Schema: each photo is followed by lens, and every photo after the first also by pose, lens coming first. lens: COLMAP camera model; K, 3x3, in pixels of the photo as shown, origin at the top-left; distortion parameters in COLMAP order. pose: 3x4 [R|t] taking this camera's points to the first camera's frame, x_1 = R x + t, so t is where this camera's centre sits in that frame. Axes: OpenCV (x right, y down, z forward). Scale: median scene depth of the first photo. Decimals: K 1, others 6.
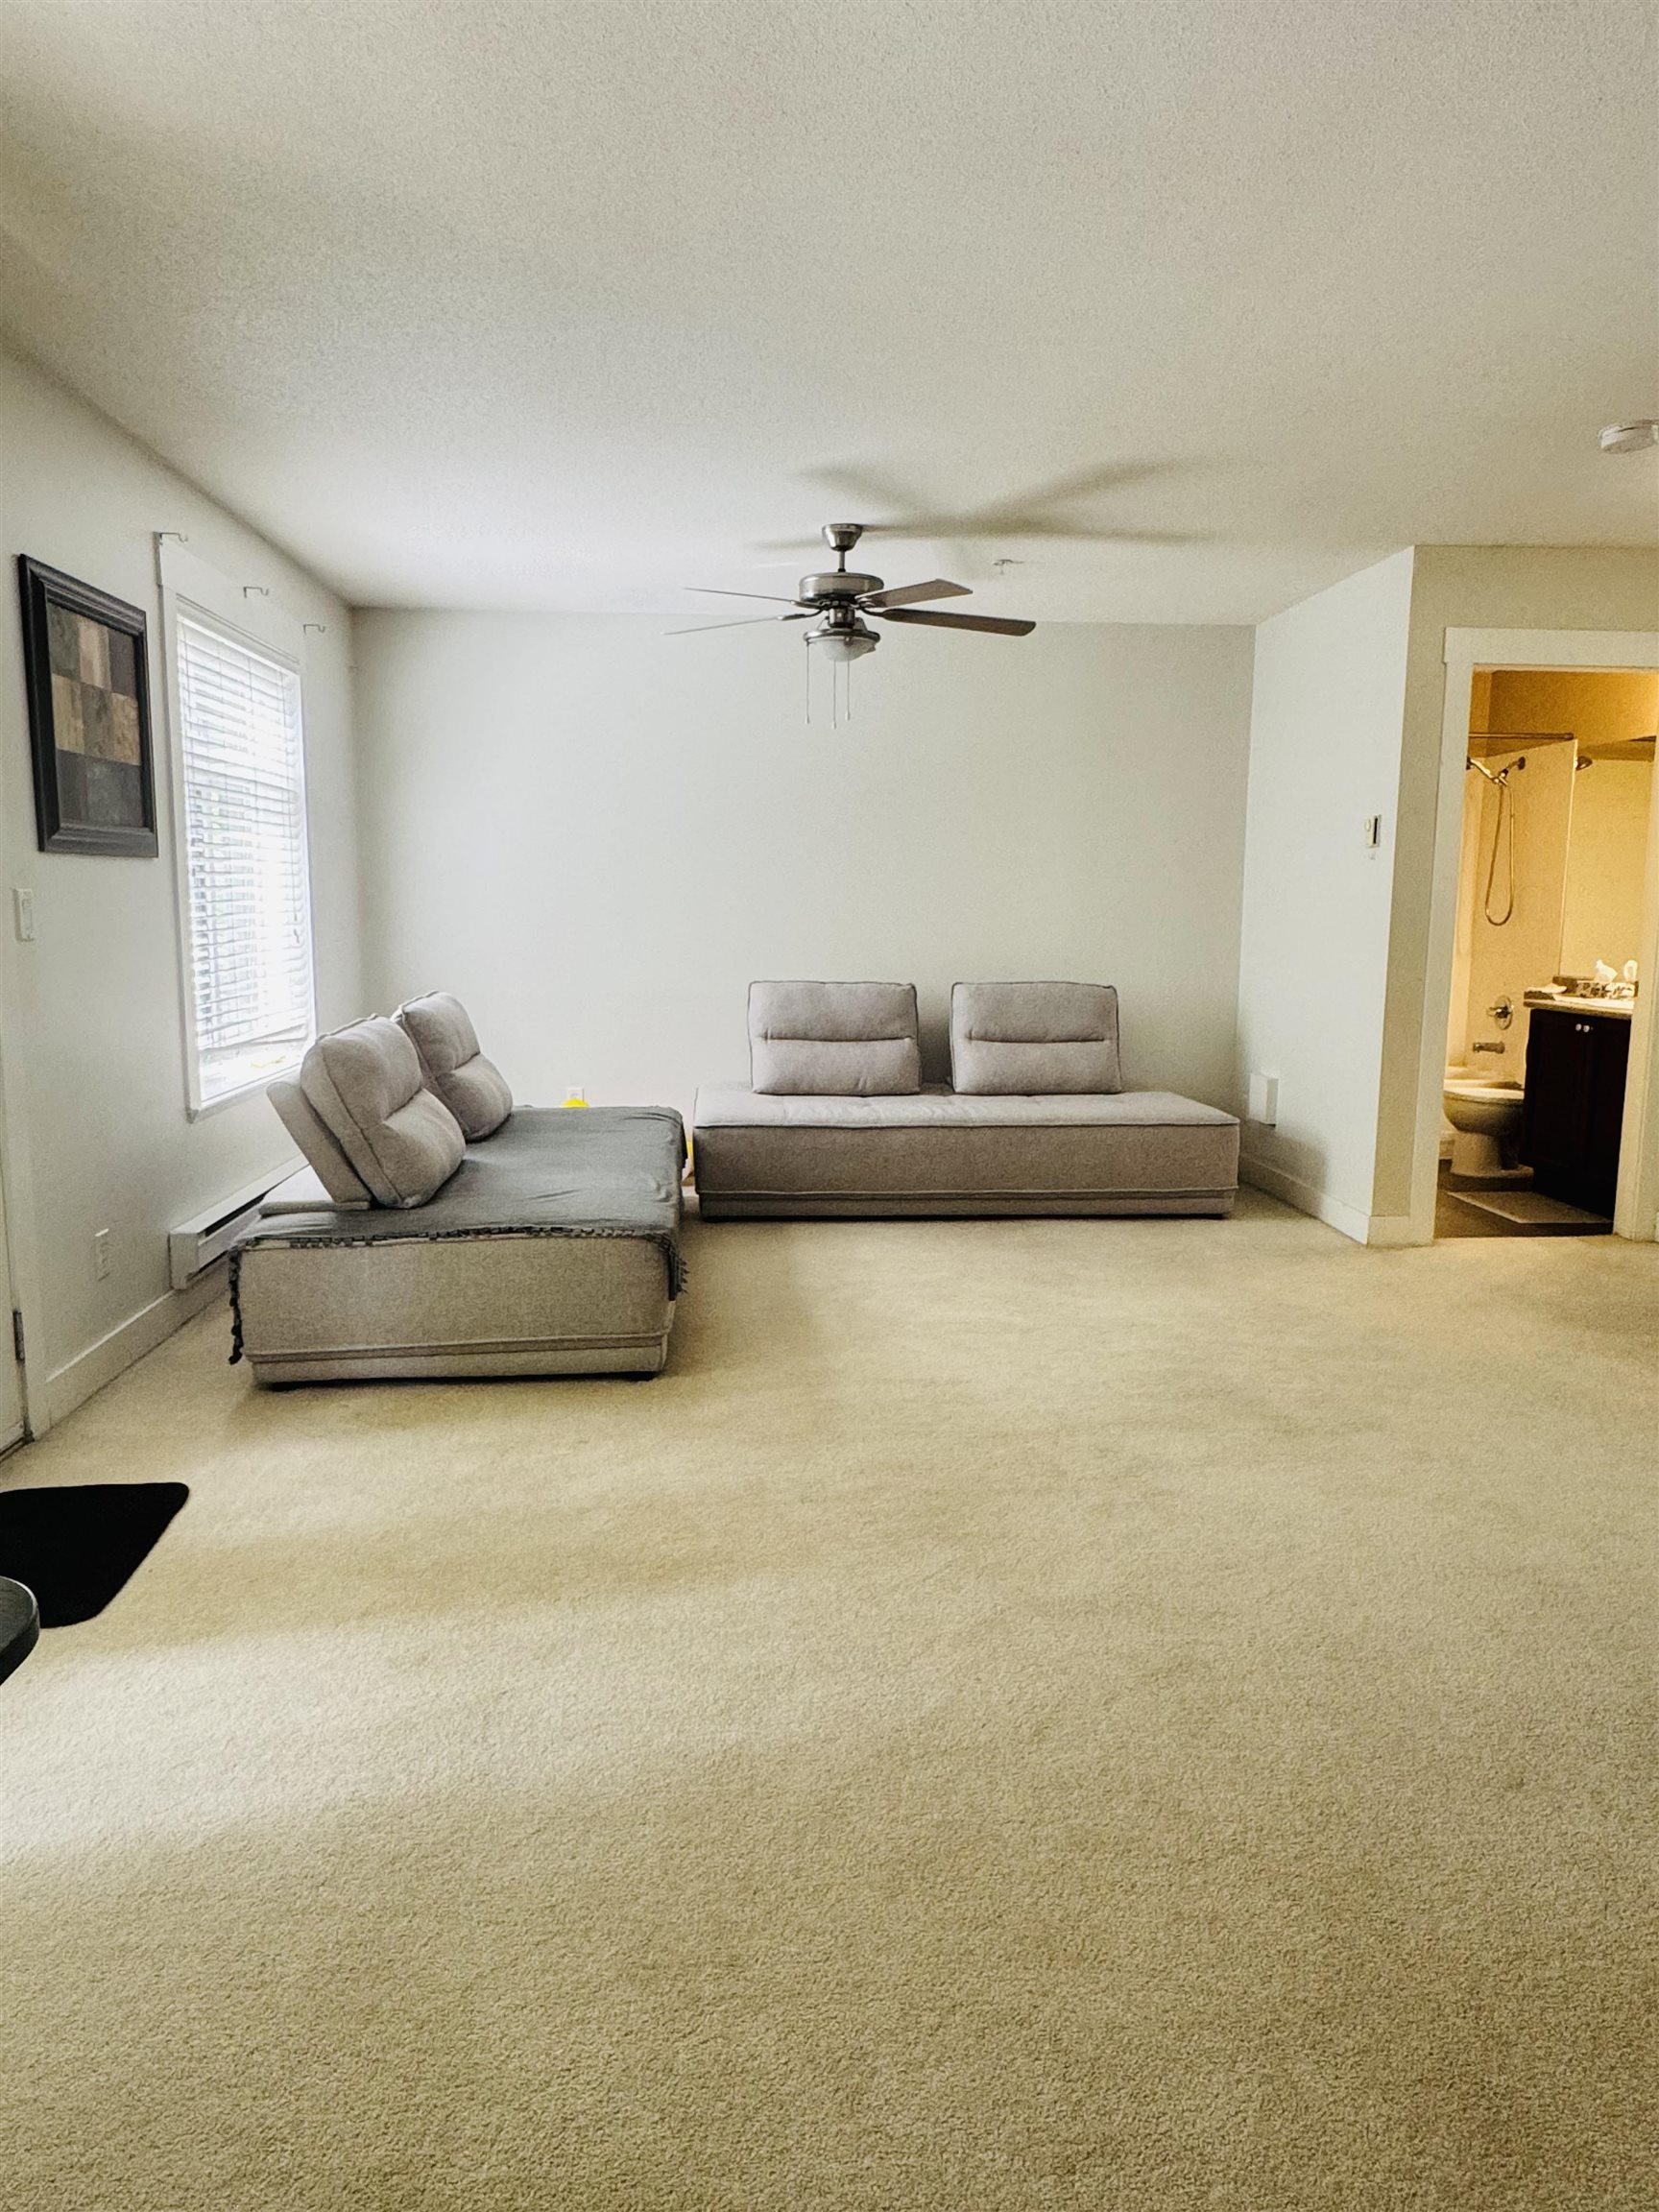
lens RADIAL K [[1406.8, 0, 825.2], [0, 1406.8, 1095.5], [0, 0, 1]] dist [-0.005525, -0.003839]
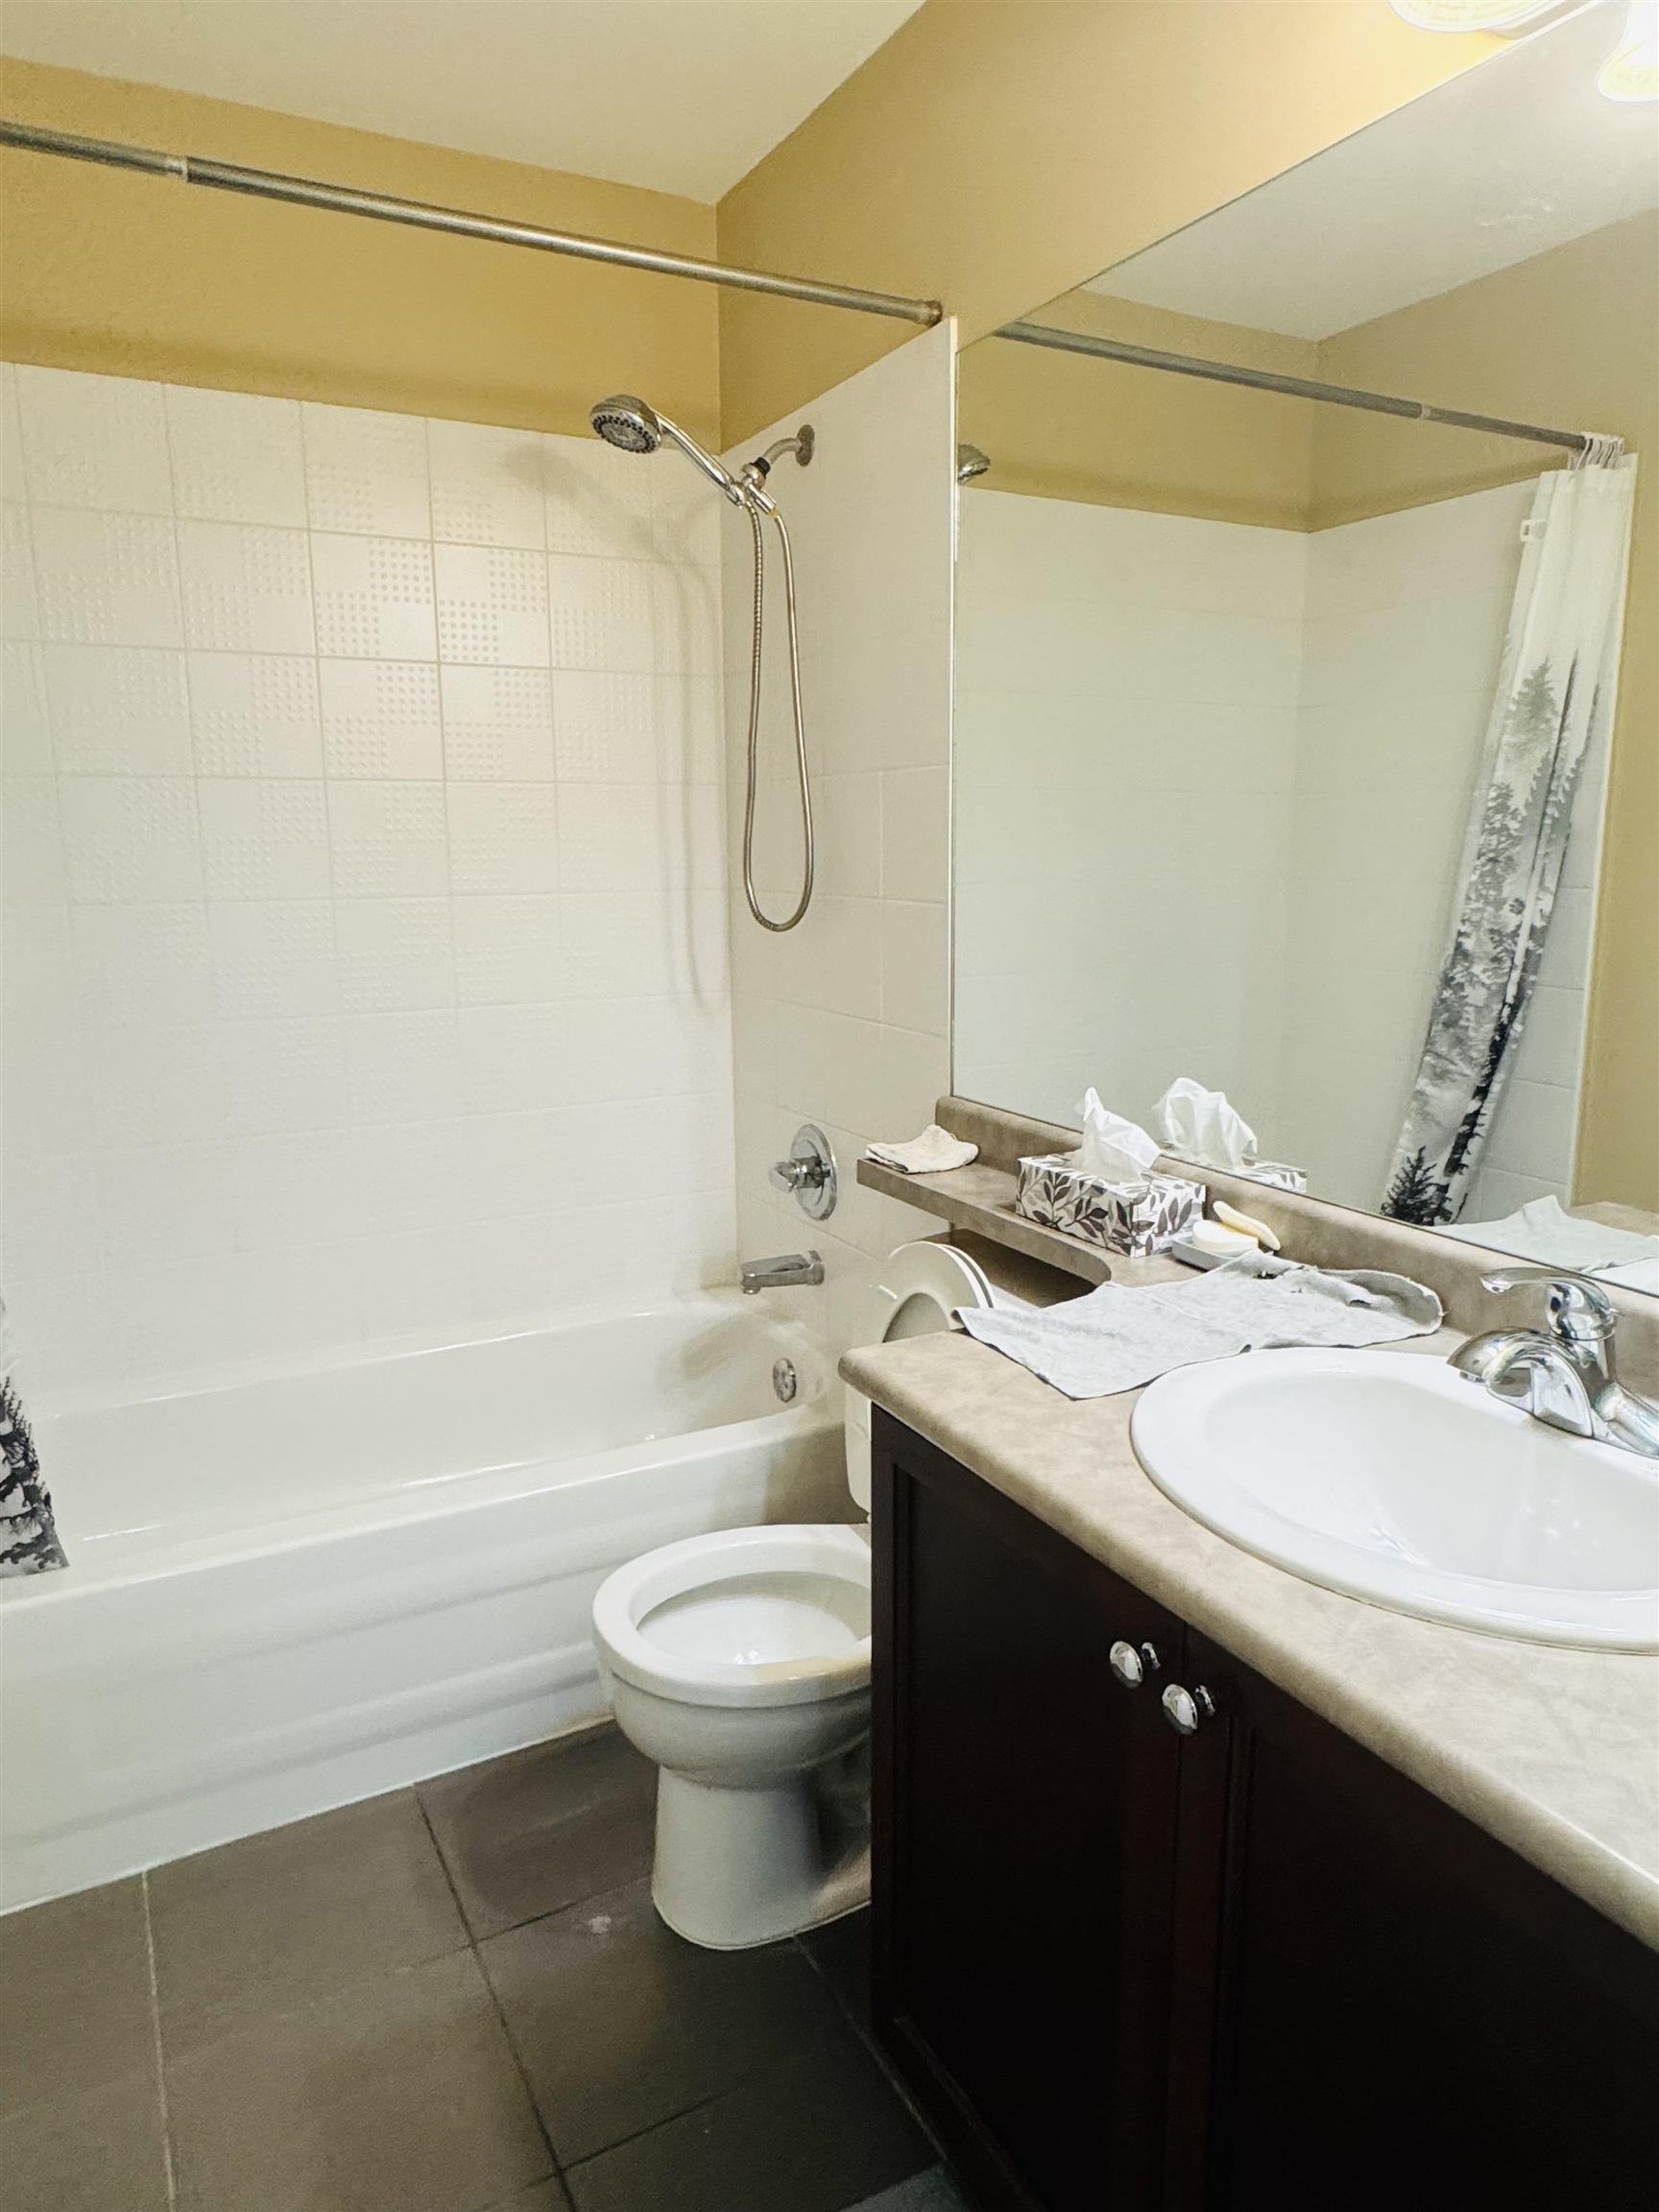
lens RADIAL K [[1406.8, 0, 825.2], [0, 1406.8, 1095.5], [0, 0, 1]] dist [-0.005525, -0.003839]
pose [[0.913132, -0.092652, 0.396995, 0.356311], [0.073532, 0.995291, 0.063154, -0.104116], [-0.400977, -0.028477, 0.915645, 0.693610]]
